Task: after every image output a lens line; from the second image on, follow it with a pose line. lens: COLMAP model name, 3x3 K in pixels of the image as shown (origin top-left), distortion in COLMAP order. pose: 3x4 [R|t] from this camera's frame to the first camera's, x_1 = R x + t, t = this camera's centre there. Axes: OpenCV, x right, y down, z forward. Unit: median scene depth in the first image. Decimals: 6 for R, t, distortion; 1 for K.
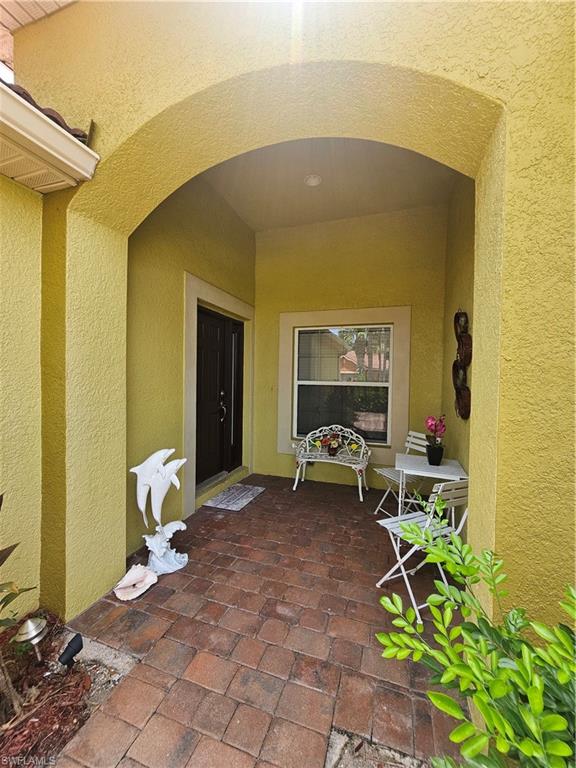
lens RADIAL K [[314.5, 0, 288.0], [0, 314.5, 384.0], [0, 0, 1]] dist [-0.000492, -0.000323]
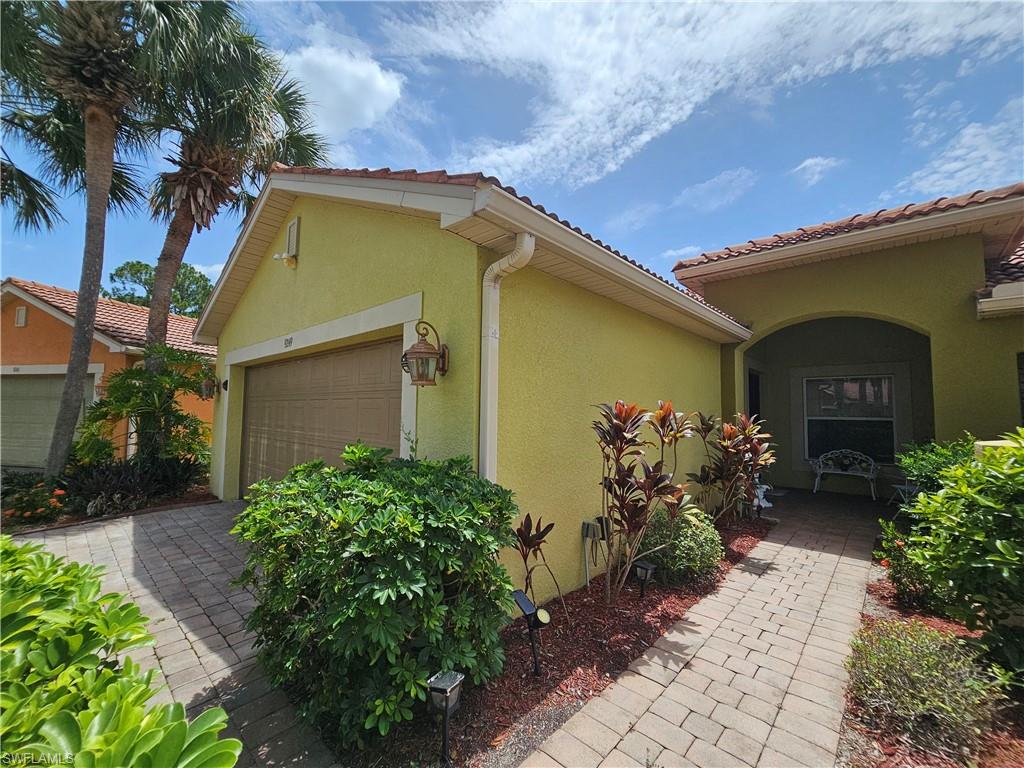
lens RADIAL K [[419.3, 0, 512.0], [0, 419.3, 384.0], [0, 0, 1]] dist [-0.000492, -0.000323]
pose [[0.912120, -0.029577, -0.408855, -0.419376], [-0.005579, 0.996406, -0.084526, 0.010412], [0.409886, 0.079379, 0.908676, -1.279201]]
